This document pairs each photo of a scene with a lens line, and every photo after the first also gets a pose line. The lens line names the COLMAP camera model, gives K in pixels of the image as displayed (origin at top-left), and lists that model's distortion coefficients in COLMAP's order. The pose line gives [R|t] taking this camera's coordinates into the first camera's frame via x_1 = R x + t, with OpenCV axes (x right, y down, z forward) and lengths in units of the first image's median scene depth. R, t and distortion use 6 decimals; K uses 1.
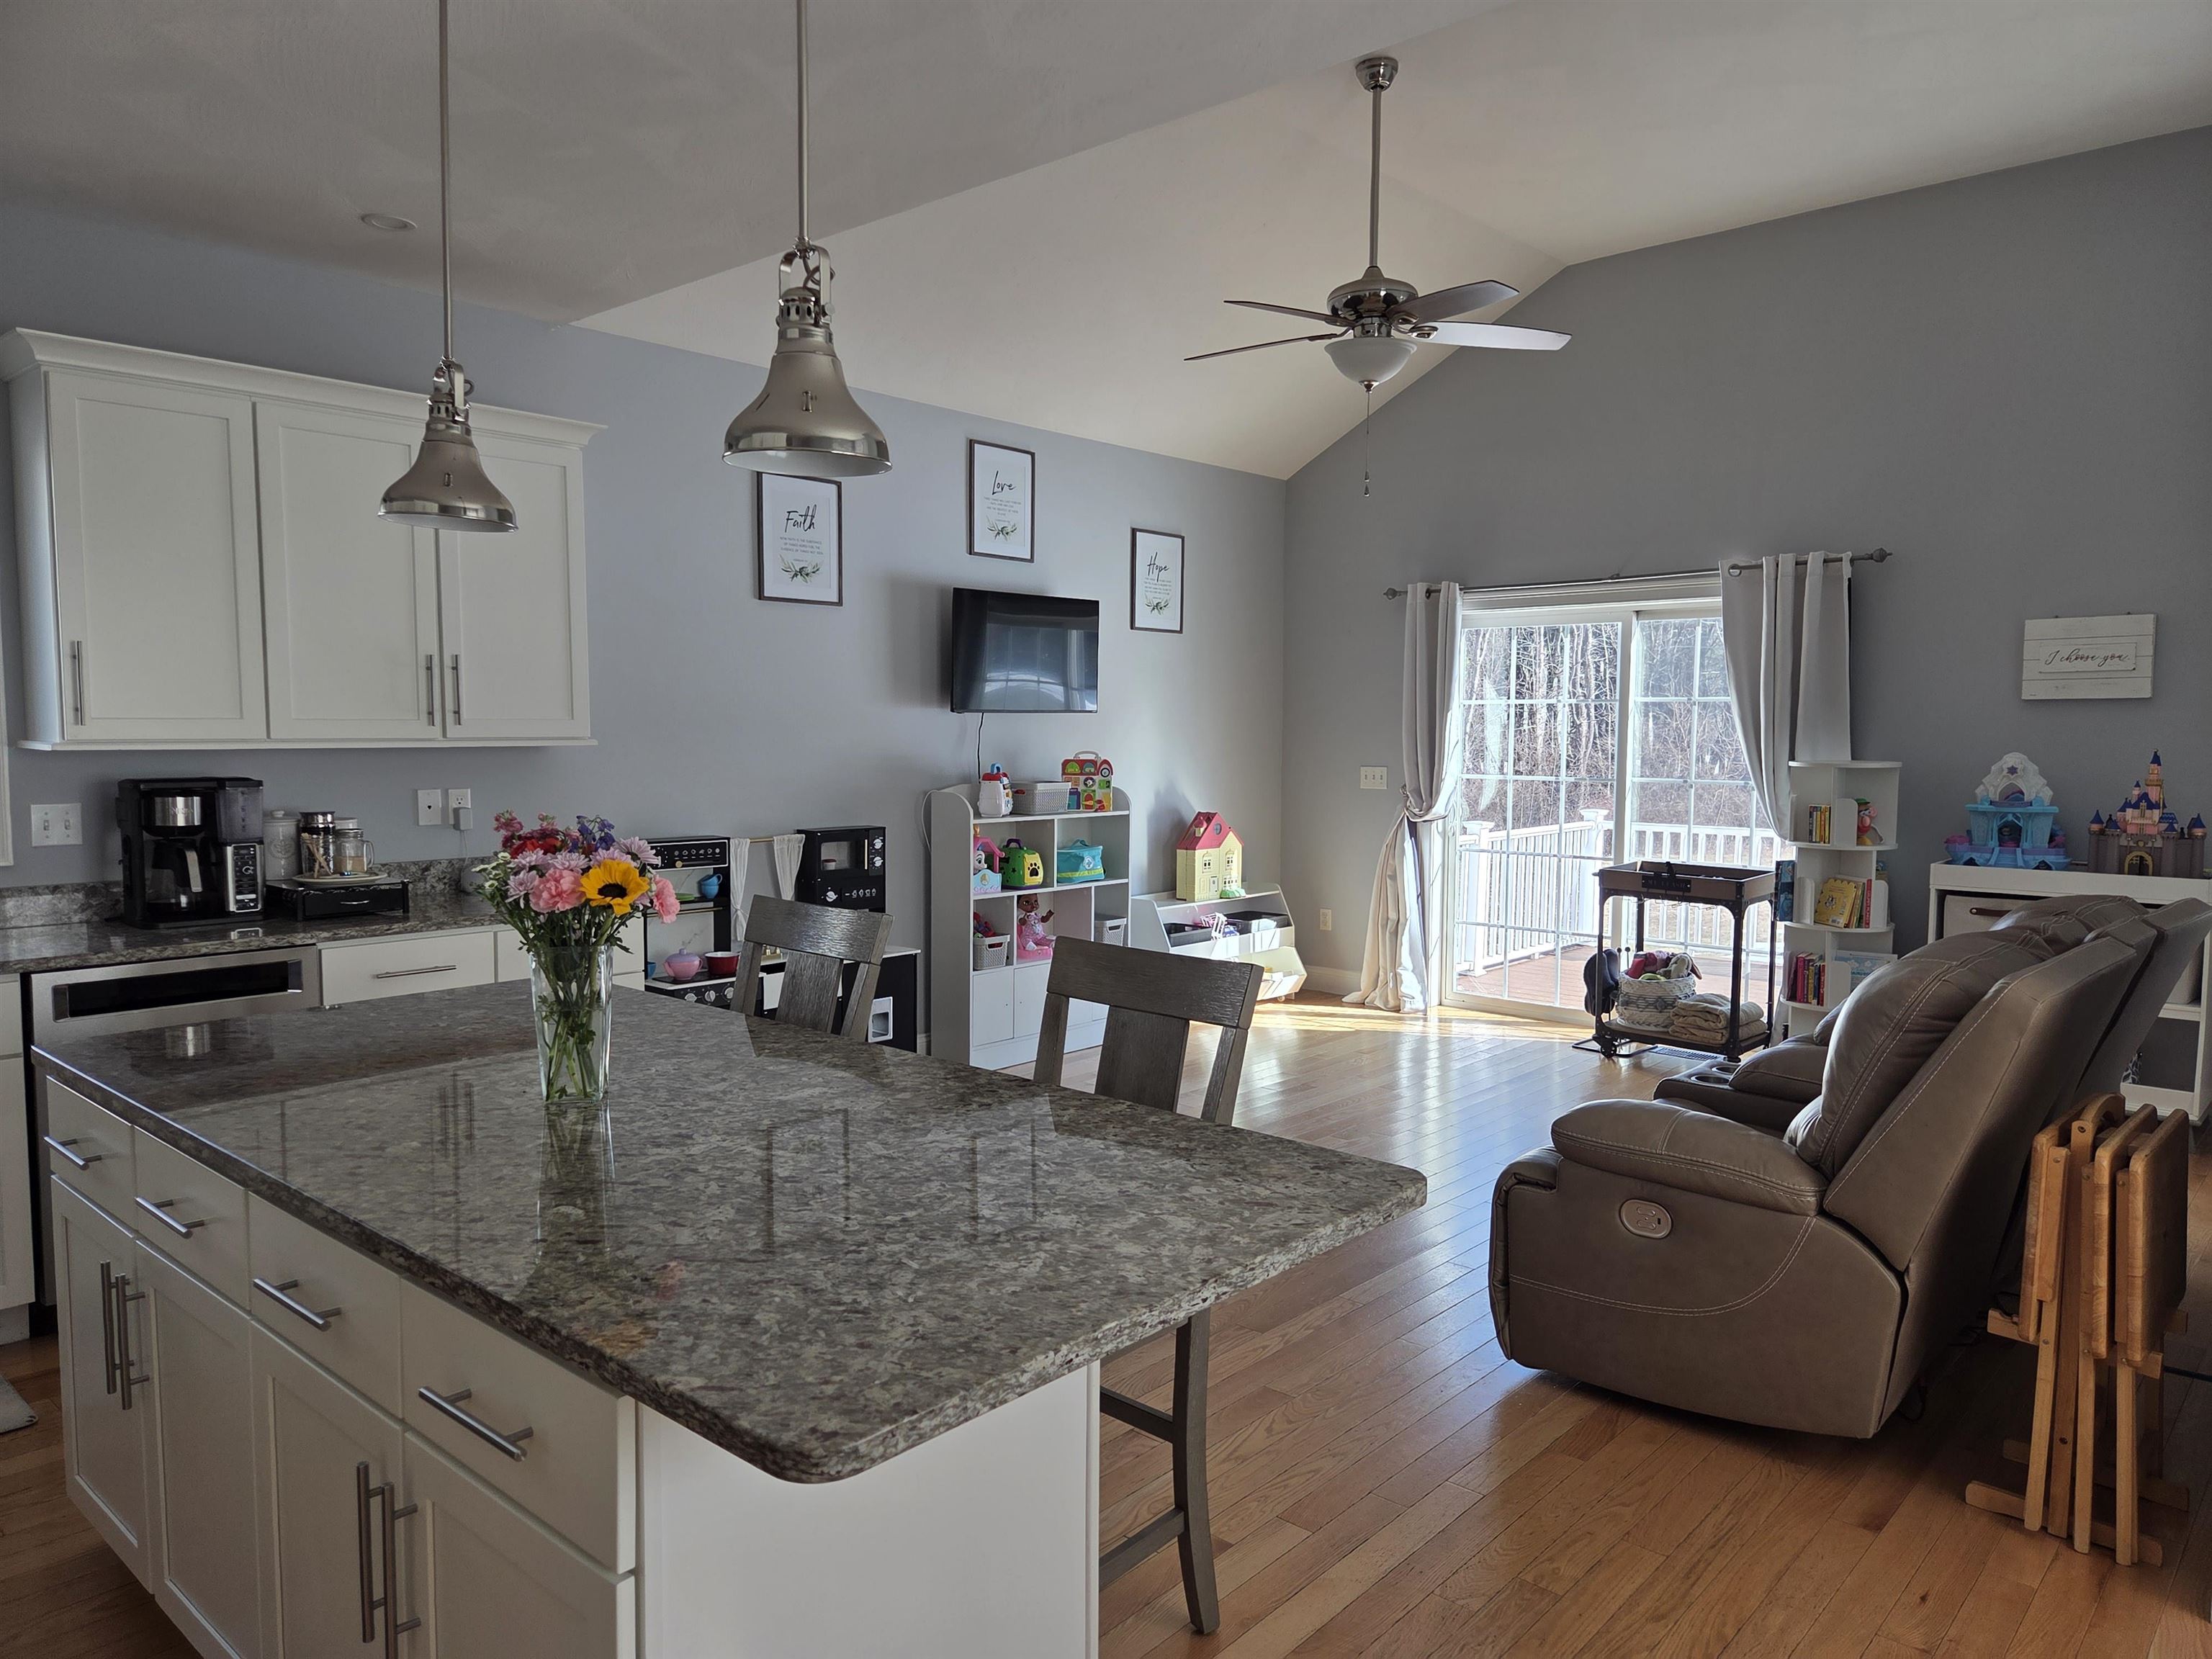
lens RADIAL K [[1486.1, 0, 1106.0], [0, 1486.1, 829.5], [0, 0, 1]] dist [0.063069, -0.062564]
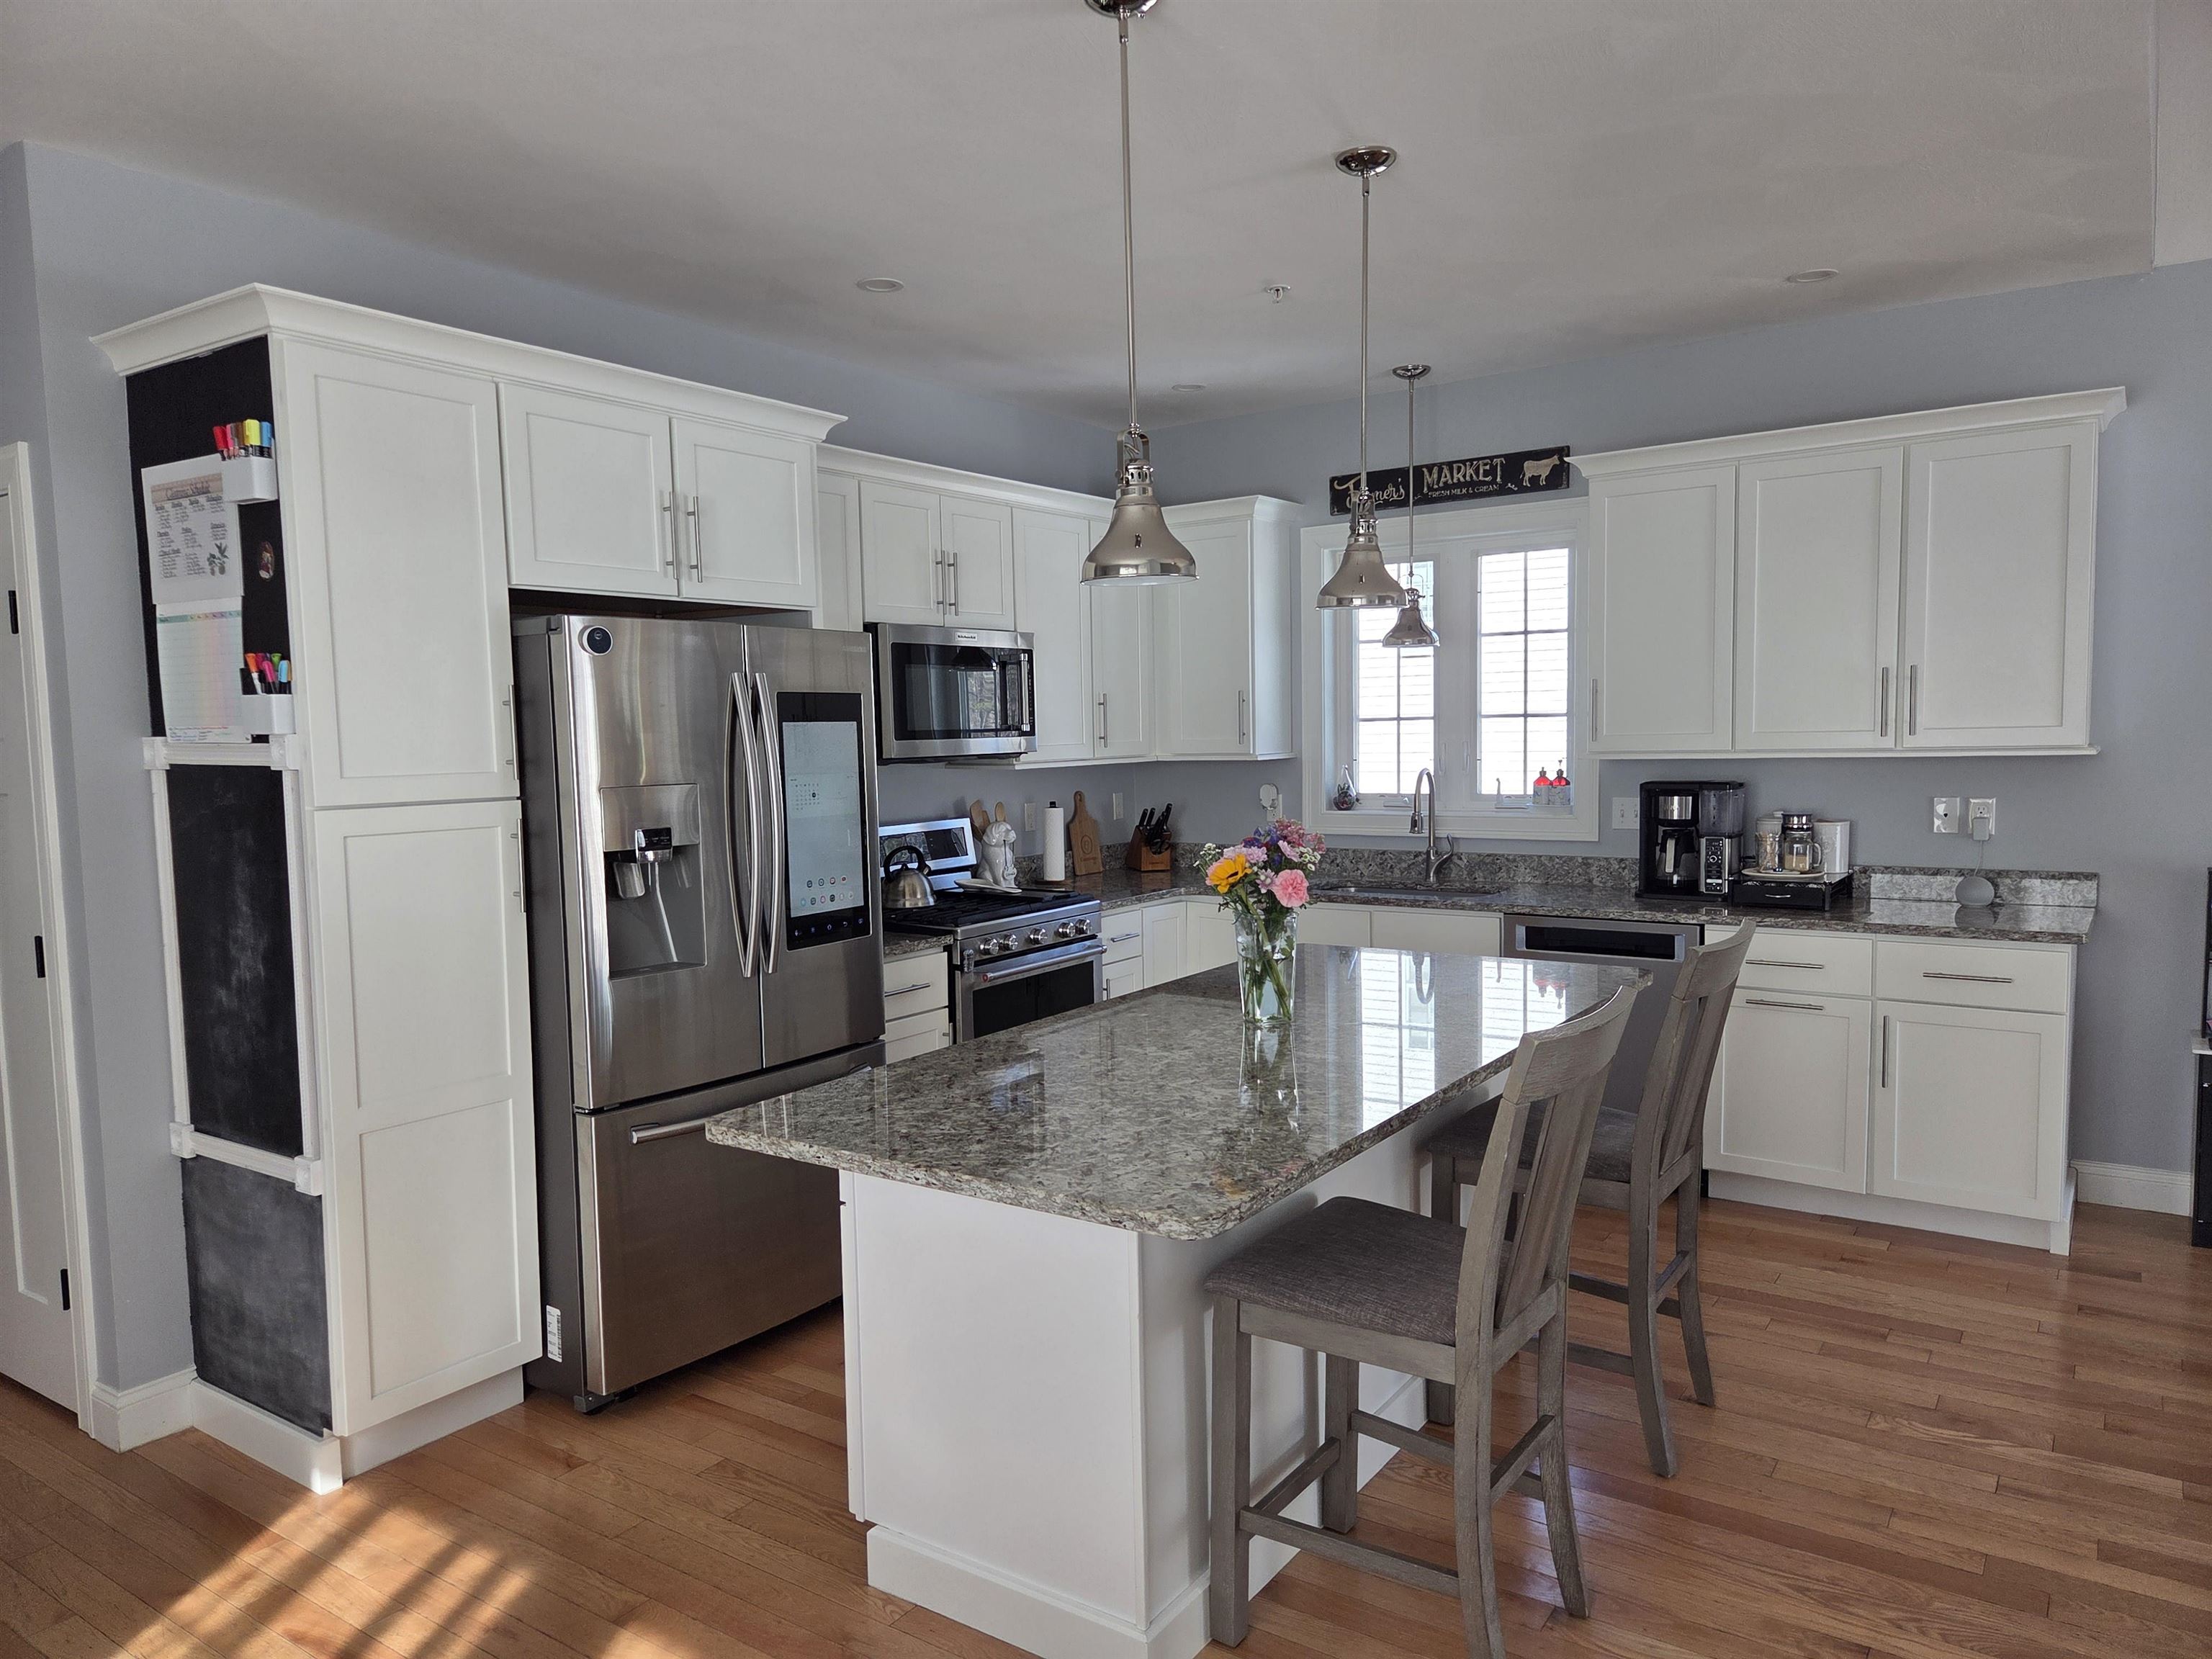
lens RADIAL K [[1486.1, 0, 1106.0], [0, 1486.1, 829.5], [0, 0, 1]] dist [0.063069, -0.062564]
pose [[0.113264, 0.061484, -0.991661, 0.563385], [-0.047109, 0.997293, 0.056453, -0.041324], [0.992447, 0.040322, 0.115854, 0.379297]]
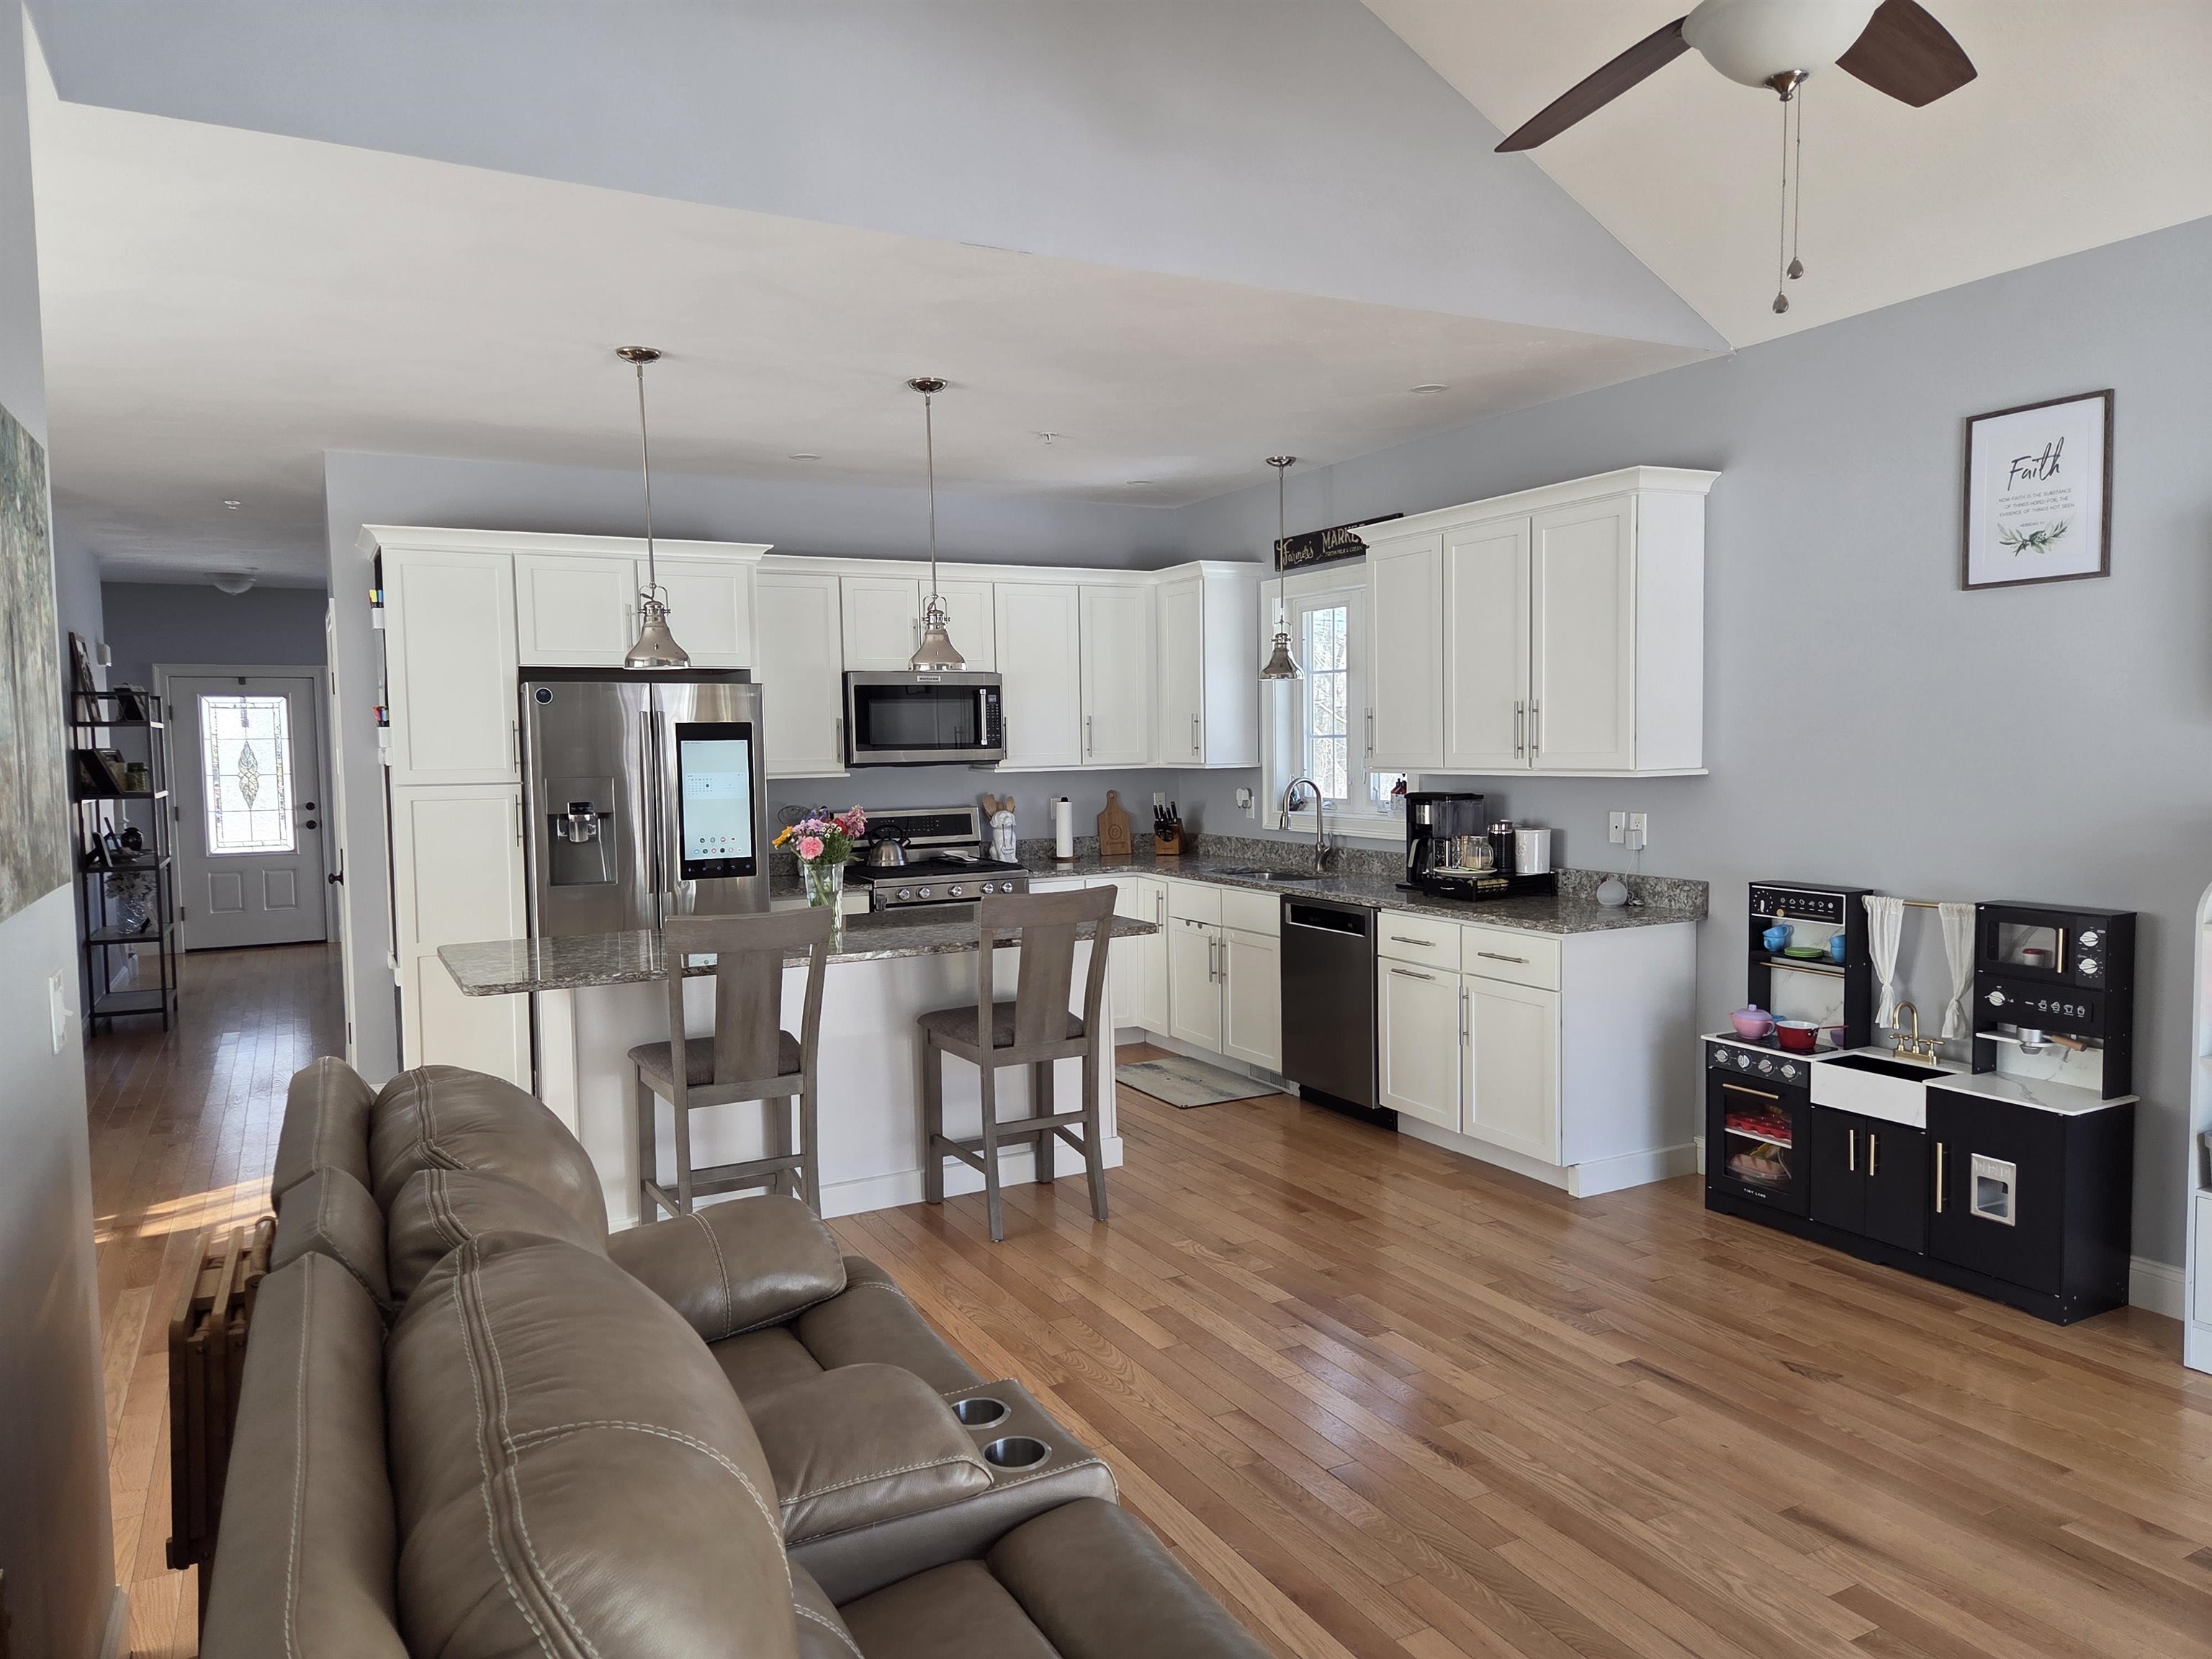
lens RADIAL K [[1486.1, 0, 1106.0], [0, 1486.1, 829.5], [0, 0, 1]] dist [0.063069, -0.062564]
pose [[-0.351385, 0.058416, -0.934407, 0.888741], [-0.051620, 0.995325, 0.081636, -0.101291], [0.934807, 0.076920, -0.346727, 1.201821]]
